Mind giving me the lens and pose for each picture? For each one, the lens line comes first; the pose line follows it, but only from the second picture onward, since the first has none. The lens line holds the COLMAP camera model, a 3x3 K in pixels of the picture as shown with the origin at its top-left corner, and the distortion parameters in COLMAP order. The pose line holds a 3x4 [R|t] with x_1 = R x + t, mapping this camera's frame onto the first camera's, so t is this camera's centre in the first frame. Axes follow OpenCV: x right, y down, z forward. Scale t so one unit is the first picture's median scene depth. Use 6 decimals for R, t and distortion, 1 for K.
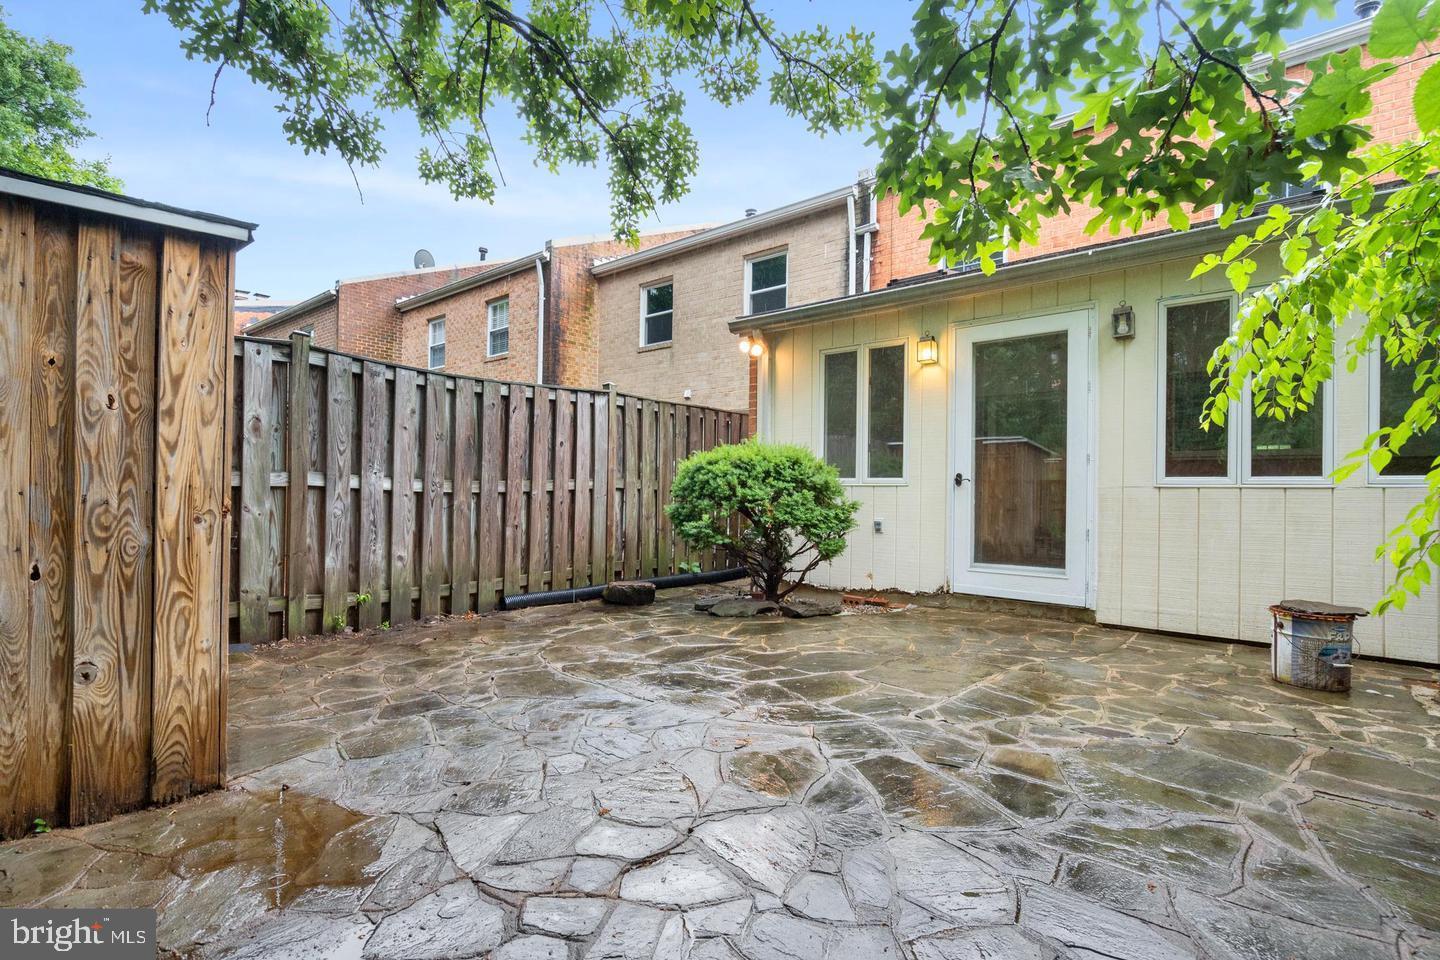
lens RADIAL K [[652.4, 0, 720.0], [0, 652.4, 480.0], [0, 0, 1]] dist [-0.001683, 0.000099]
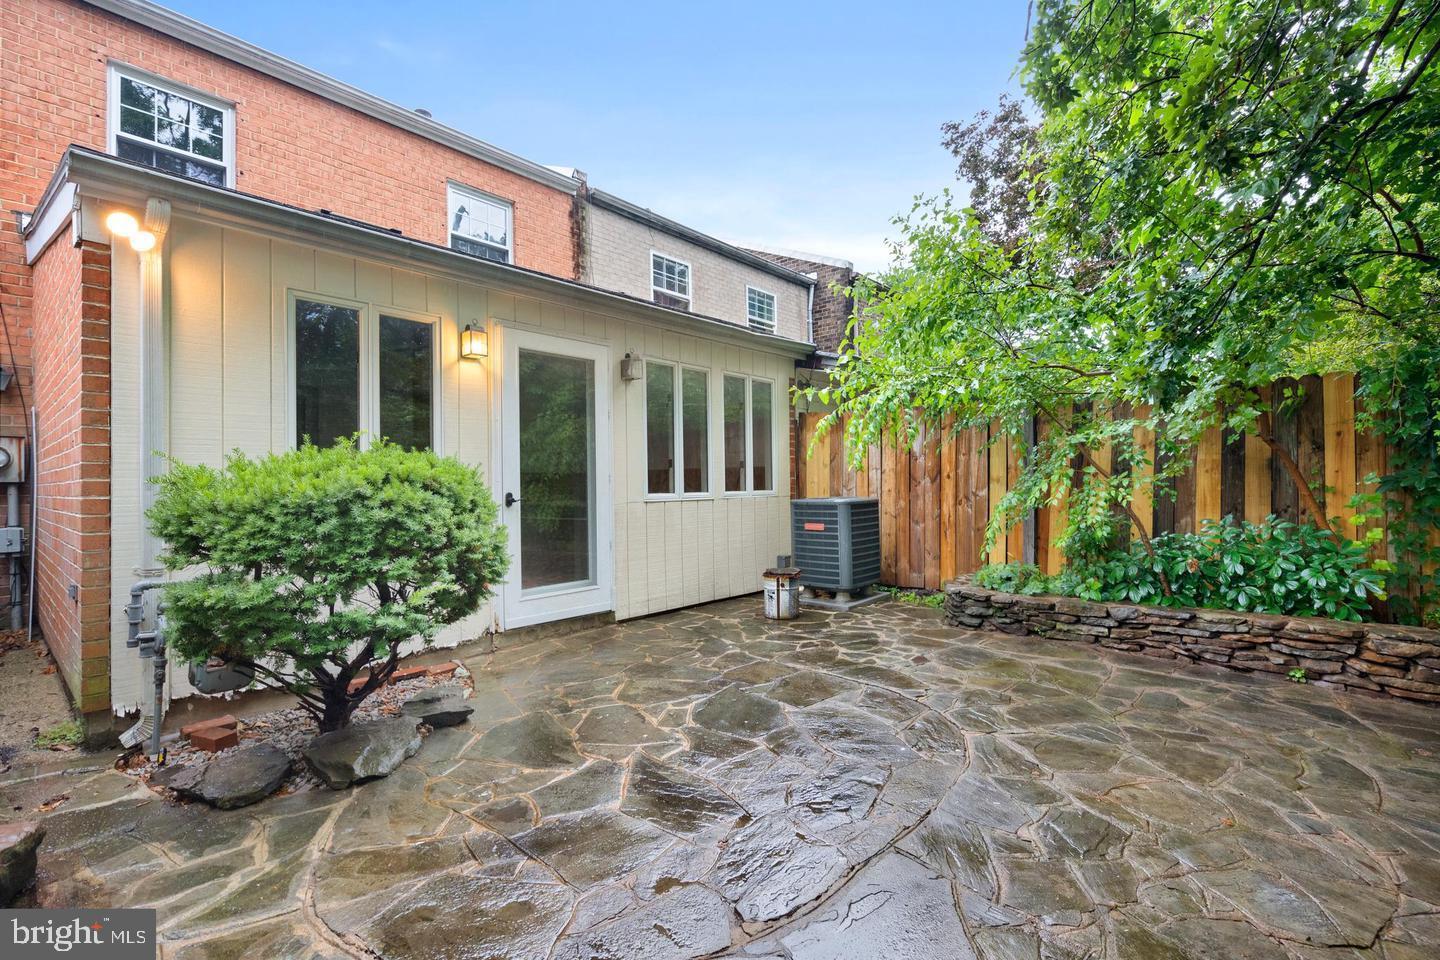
lens RADIAL K [[652.0, 0, 720.5], [0, 652.0, 468.5], [0, 0, 1]] dist [-0.005162, 0.000975]
pose [[0.038299, 0.011469, 0.999201, -0.720876], [-0.002278, 0.999933, -0.011390, -0.048153], [-0.999264, -0.001840, 0.038322, 0.979908]]
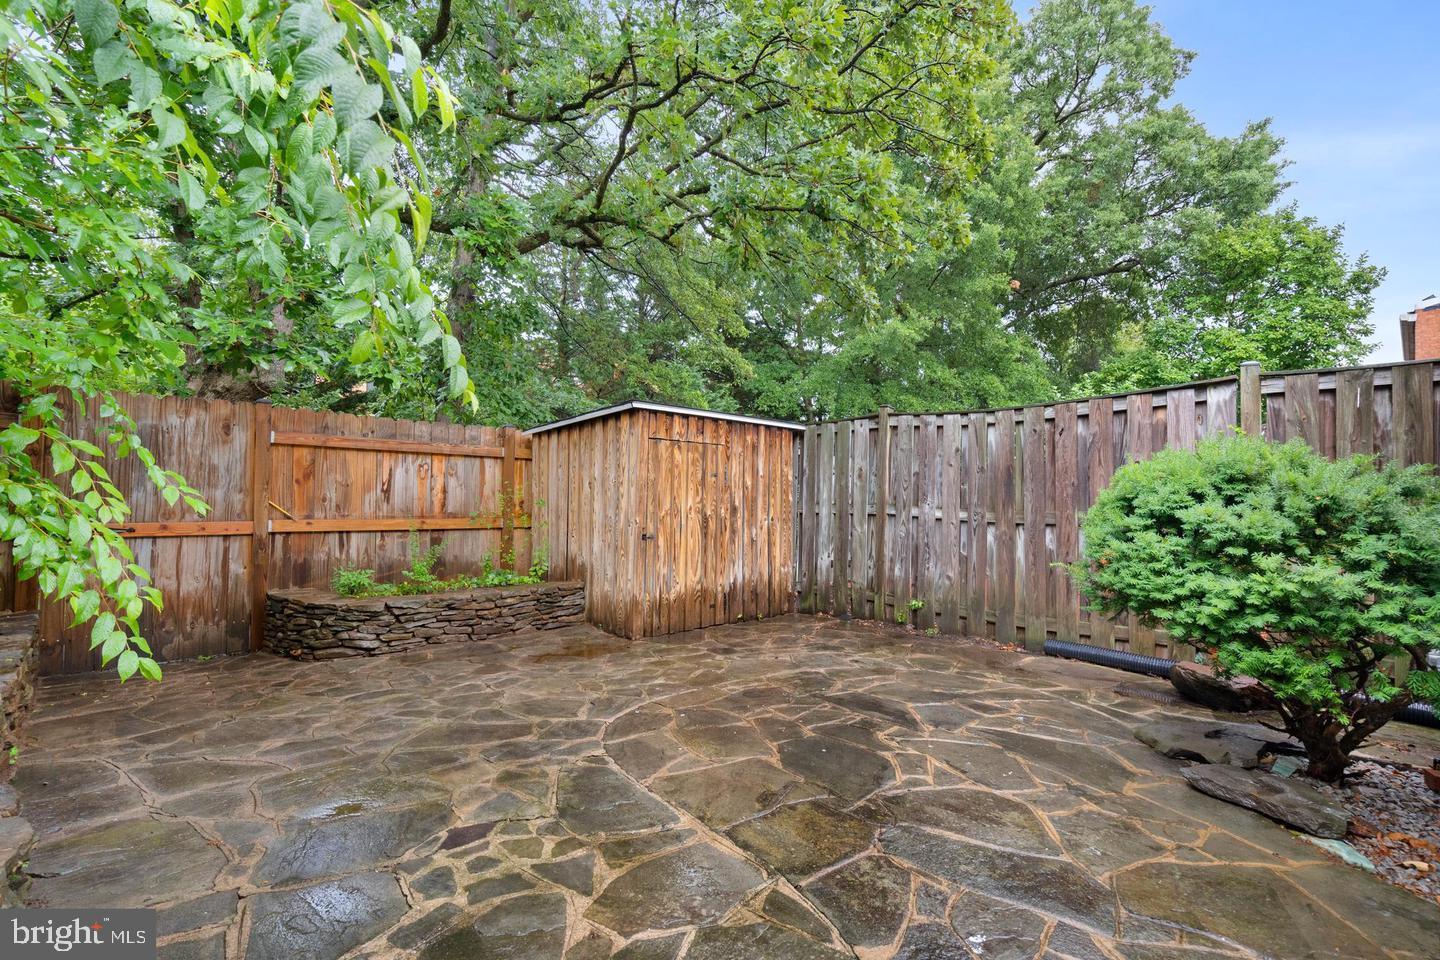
lens RADIAL K [[652.4, 0, 720.0], [0, 652.4, 480.0], [0, 0, 1]] dist [-0.001683, 0.000099]
pose [[-0.130236, -0.041521, -0.990613, 0.916583], [-0.002287, 0.999133, -0.041577, -0.005416], [0.991480, -0.003149, -0.130218, 0.958825]]
